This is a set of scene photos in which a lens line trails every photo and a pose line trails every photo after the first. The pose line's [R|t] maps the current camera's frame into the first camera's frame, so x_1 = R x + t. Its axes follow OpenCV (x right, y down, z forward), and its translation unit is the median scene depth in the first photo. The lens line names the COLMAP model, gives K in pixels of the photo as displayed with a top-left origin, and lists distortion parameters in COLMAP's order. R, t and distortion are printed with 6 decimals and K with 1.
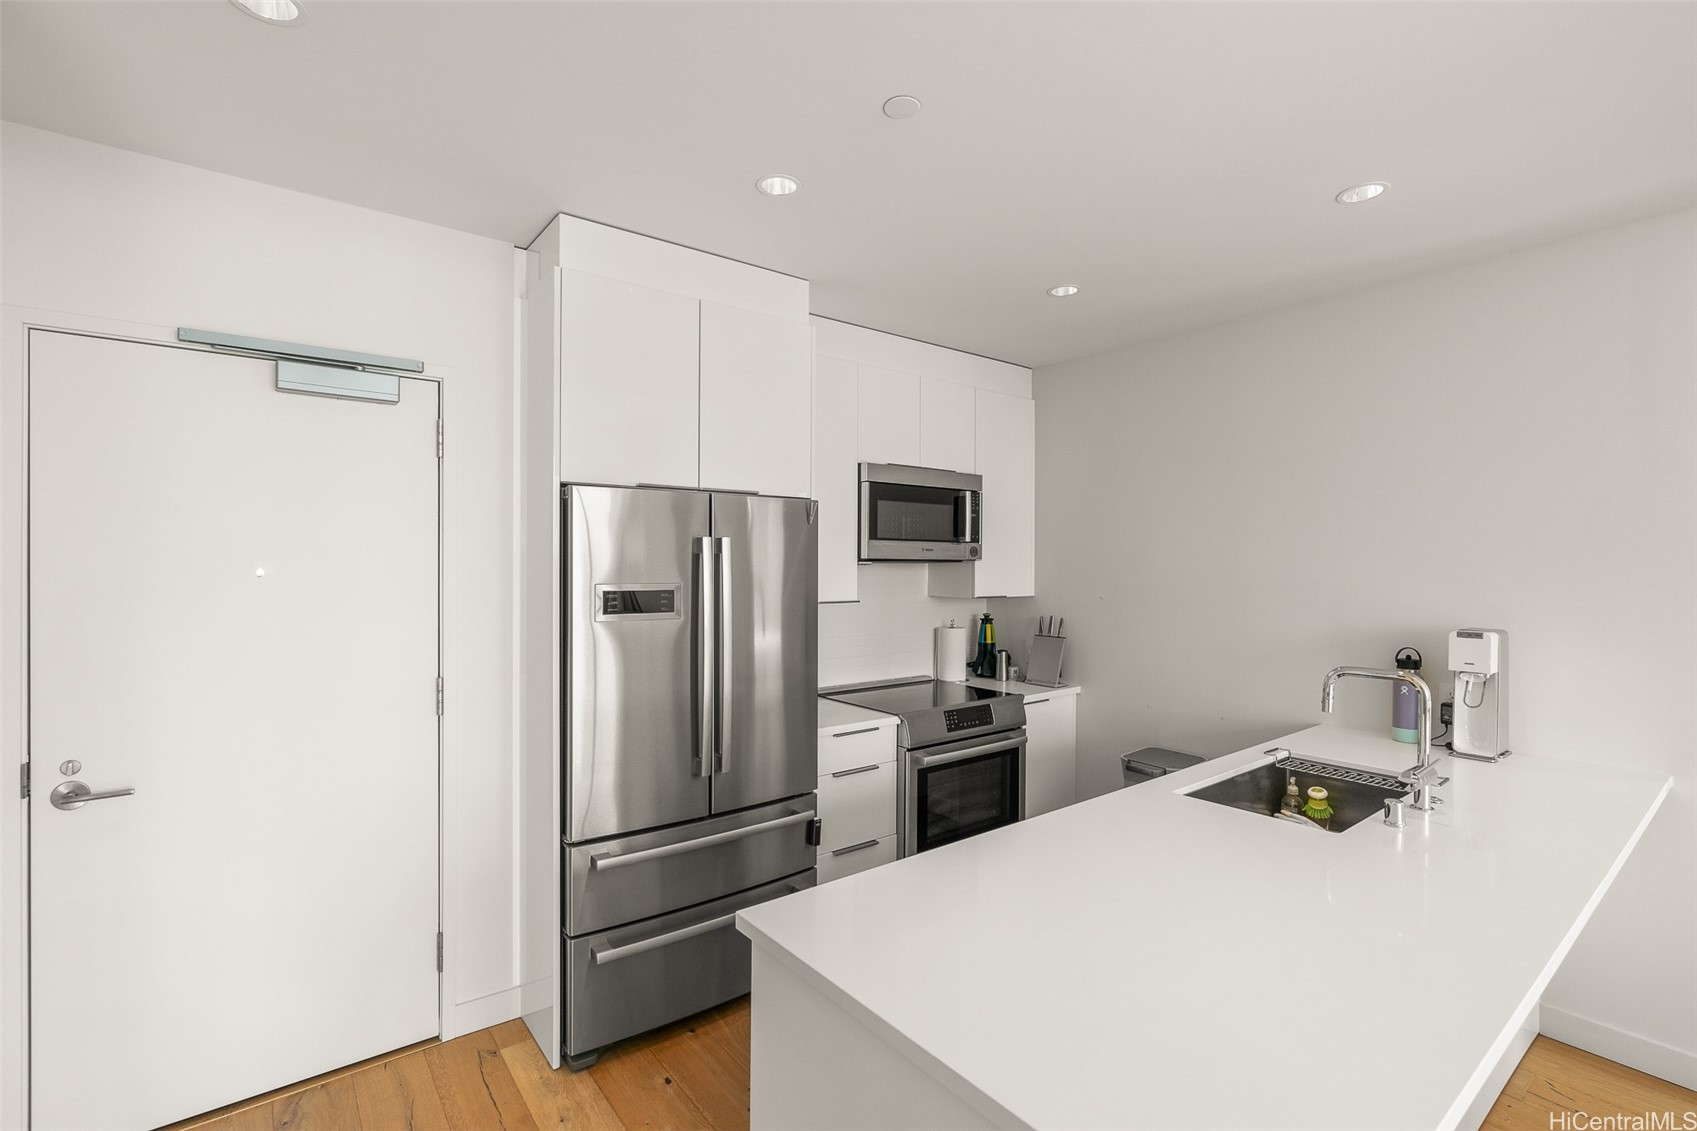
lens RADIAL K [[773.3, 0, 844.1], [0, 773.3, 563.9], [0, 0, 1]] dist [0.000845, -0.000036]
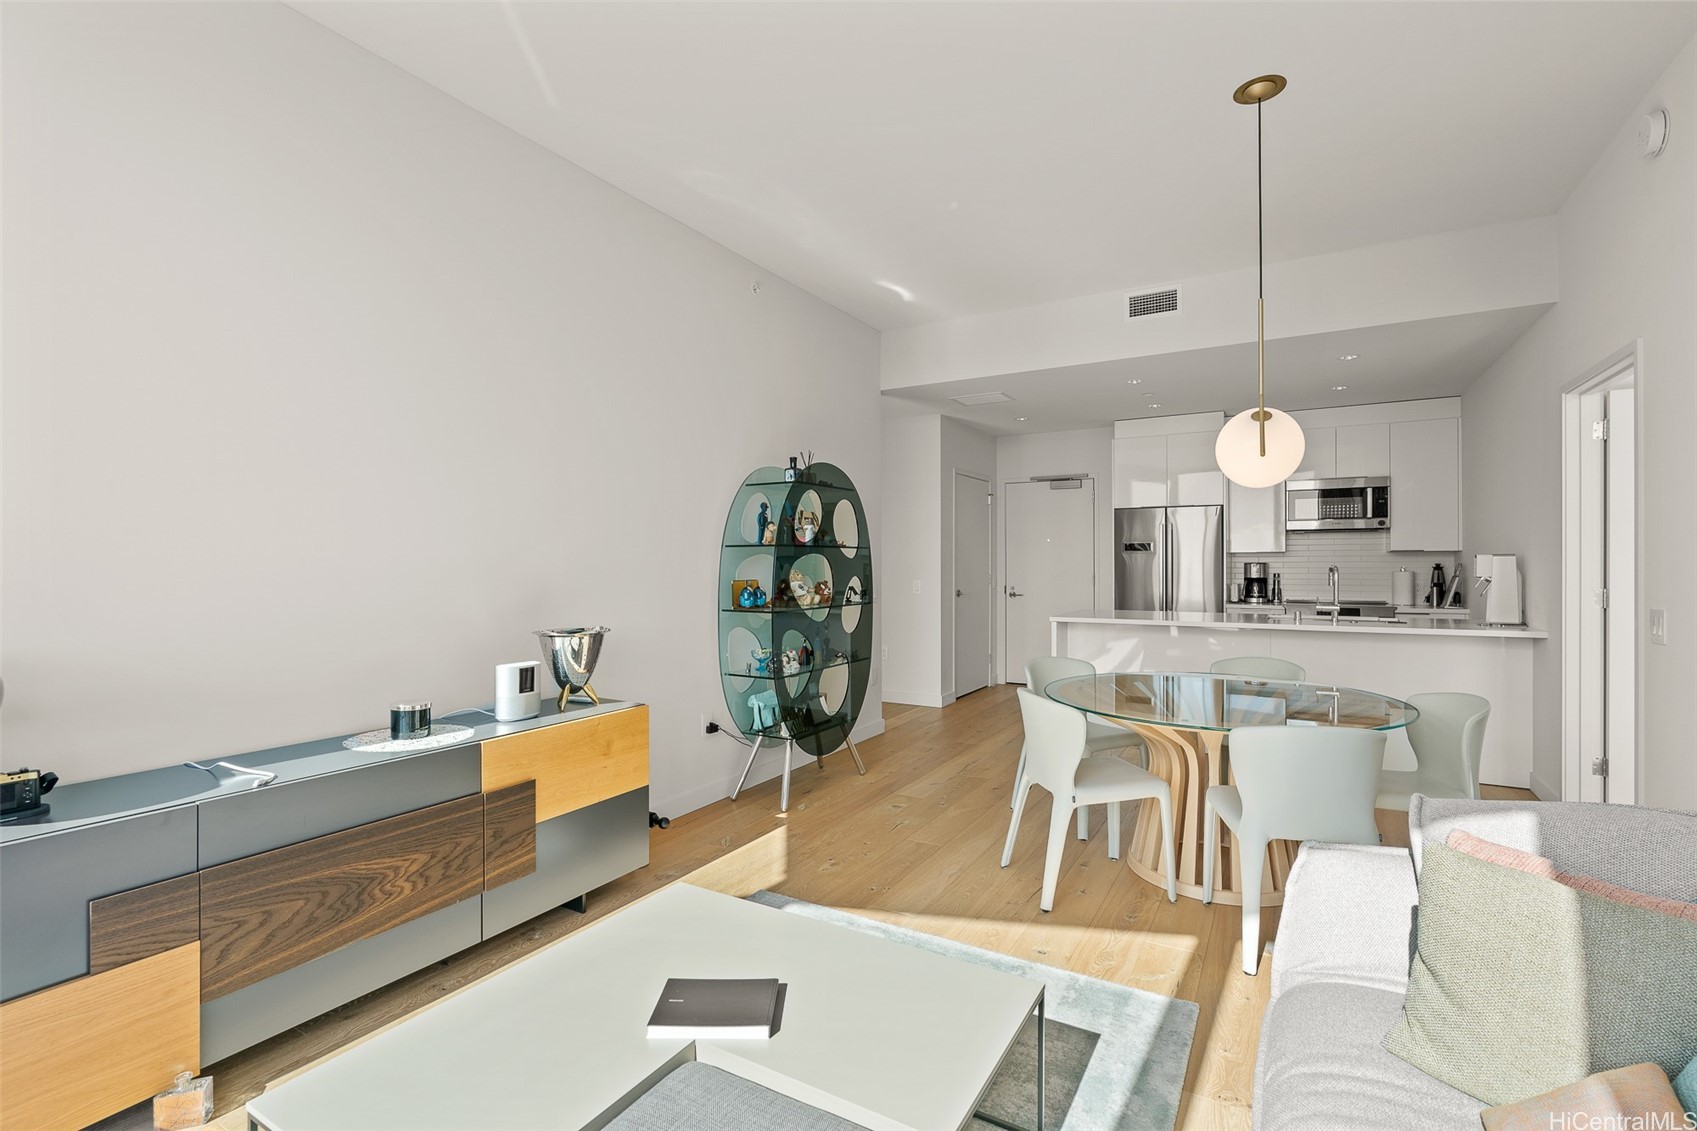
lens RADIAL K [[773.3, 0, 845.7], [0, 773.3, 568.9], [0, 0, 1]] dist [0.000845, -0.000036]
pose [[0.375187, -0.004551, -0.926938, 2.071286], [0.000809, 0.999989, -0.004583, 0.147798], [0.926949, 0.000969, 0.375186, -1.145007]]
